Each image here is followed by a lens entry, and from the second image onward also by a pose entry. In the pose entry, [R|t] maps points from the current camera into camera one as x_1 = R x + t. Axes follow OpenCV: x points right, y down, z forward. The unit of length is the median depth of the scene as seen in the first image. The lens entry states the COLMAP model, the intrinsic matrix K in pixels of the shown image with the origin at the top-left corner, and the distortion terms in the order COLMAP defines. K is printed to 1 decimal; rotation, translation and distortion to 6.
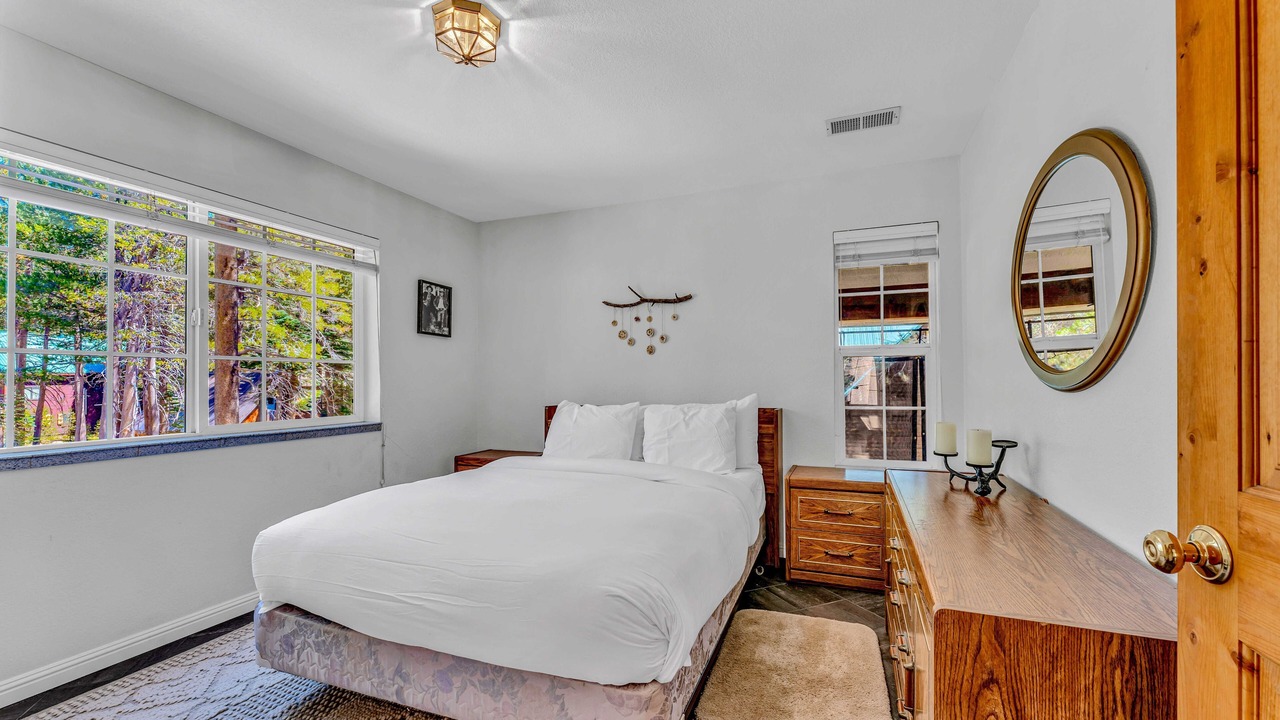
lens RADIAL K [[525.1, 0, 639.2], [0, 525.1, 373.0], [0, 0, 1]] dist [-0.000824, -0.000311]
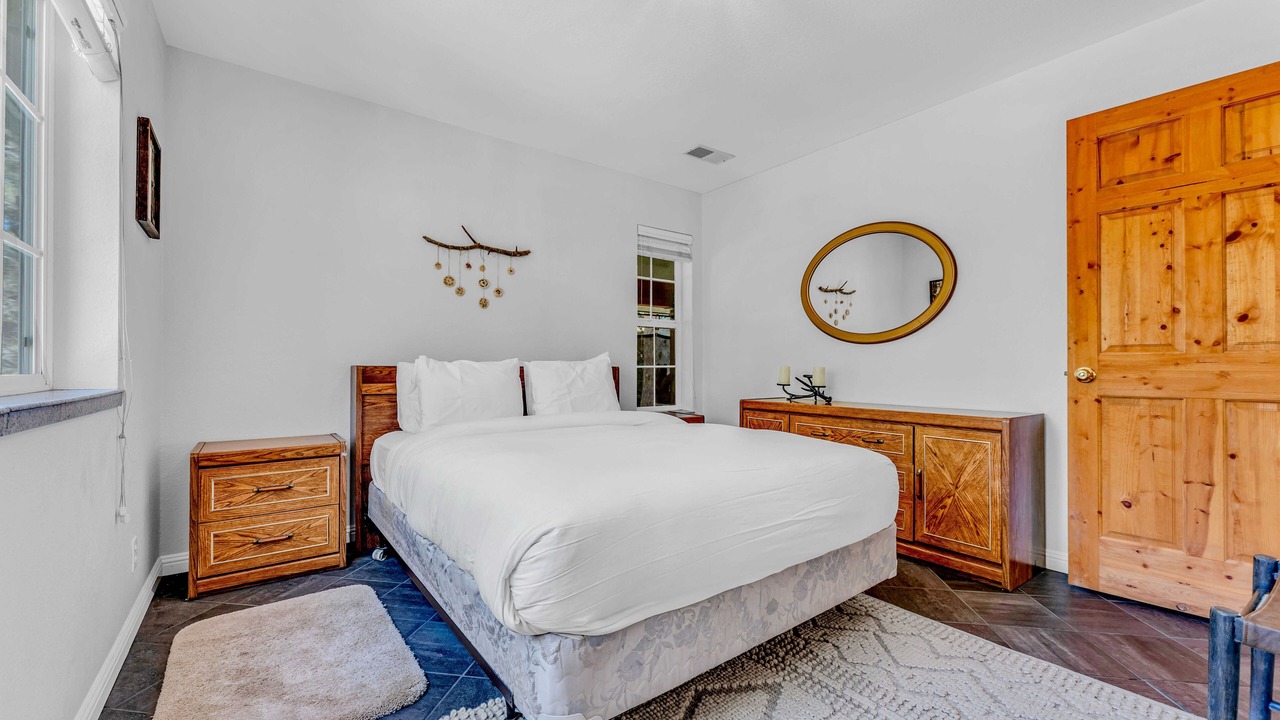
lens RADIAL K [[525.1, 0, 643.0], [0, 525.1, 364.3], [0, 0, 1]] dist [-0.000824, -0.000311]
pose [[0.510847, 0.011442, 0.859595, -0.622184], [-0.015249, 0.999875, -0.004247, 0.061303], [-0.859536, -0.010939, 0.510957, 0.317613]]
